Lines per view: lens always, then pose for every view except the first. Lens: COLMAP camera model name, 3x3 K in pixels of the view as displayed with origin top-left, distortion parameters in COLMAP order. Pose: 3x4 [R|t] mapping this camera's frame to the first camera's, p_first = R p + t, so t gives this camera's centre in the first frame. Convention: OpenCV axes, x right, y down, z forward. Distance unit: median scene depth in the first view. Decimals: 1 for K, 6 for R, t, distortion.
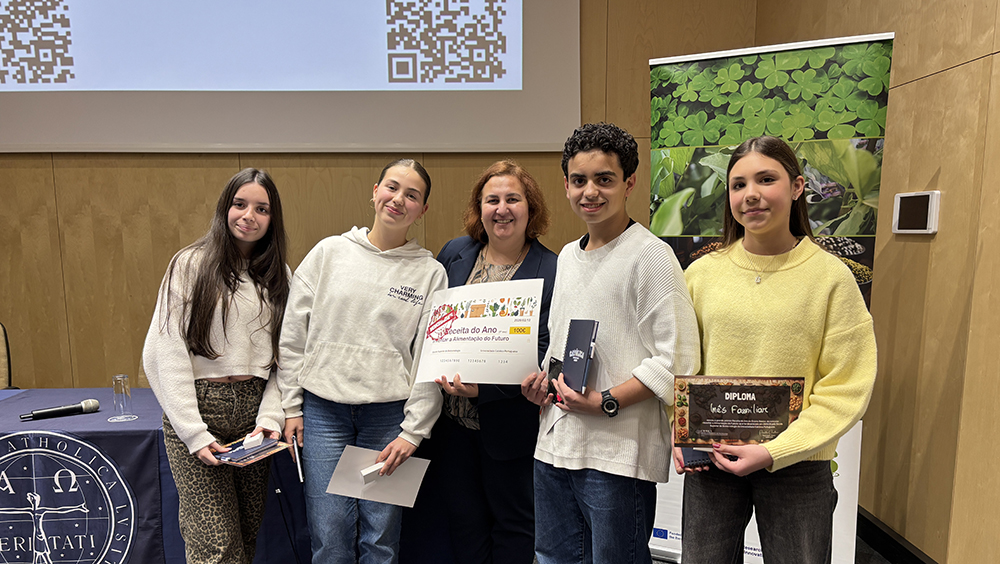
lens RADIAL K [[738.5, 0, 497.7], [0, 738.5, 342.1], [0, 0, 1]] dist [0.060916, -0.072908]
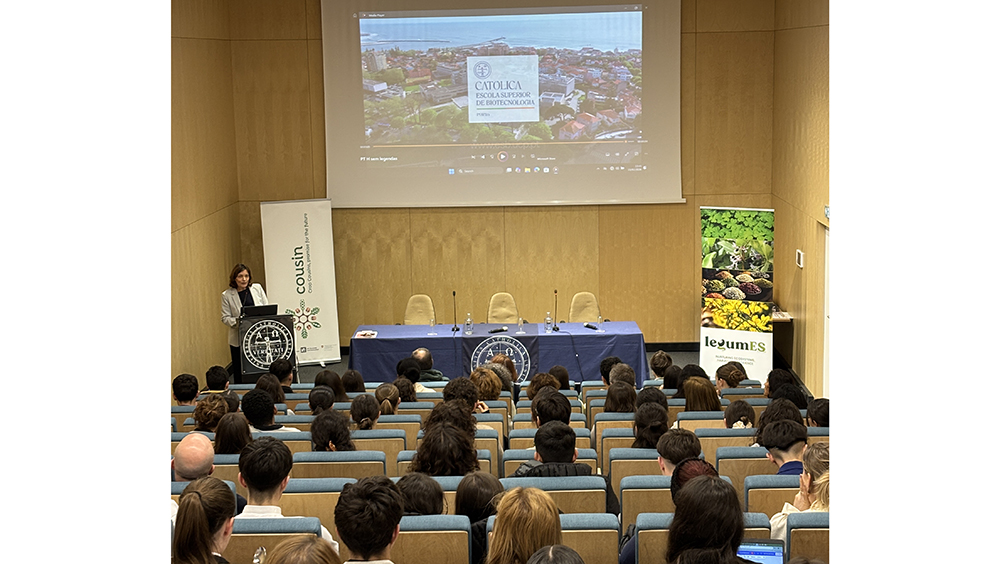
lens RADIAL K [[1347.0, 0, 494.5], [0, 1347.0, 277.9], [0, 0, 1]] dist [0.108183, 0.000000]
pose [[0.998302, -0.003930, -0.058120, -0.282135], [0.004331, 0.999968, 0.006768, -0.147506], [0.058092, -0.007008, 0.998287, -4.212589]]
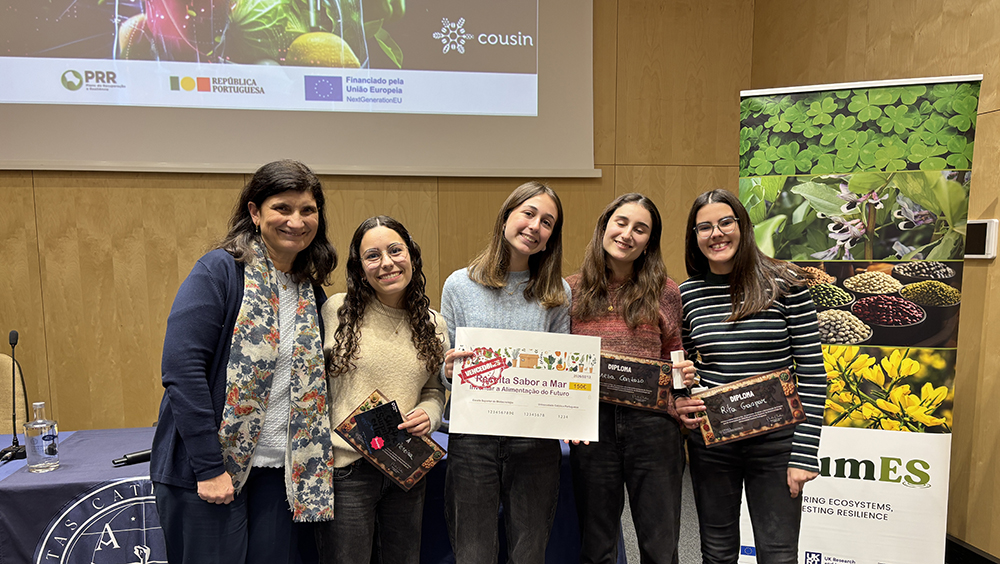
lens RADIAL K [[738.5, 0, 491.7], [0, 738.5, 347.6], [0, 0, 1]] dist [0.060916, -0.072908]
pose [[0.989155, -0.018582, 0.145692, -0.298382], [0.021952, 0.999527, -0.021553, -0.008341], [-0.145223, 0.024517, 0.989095, 0.034946]]
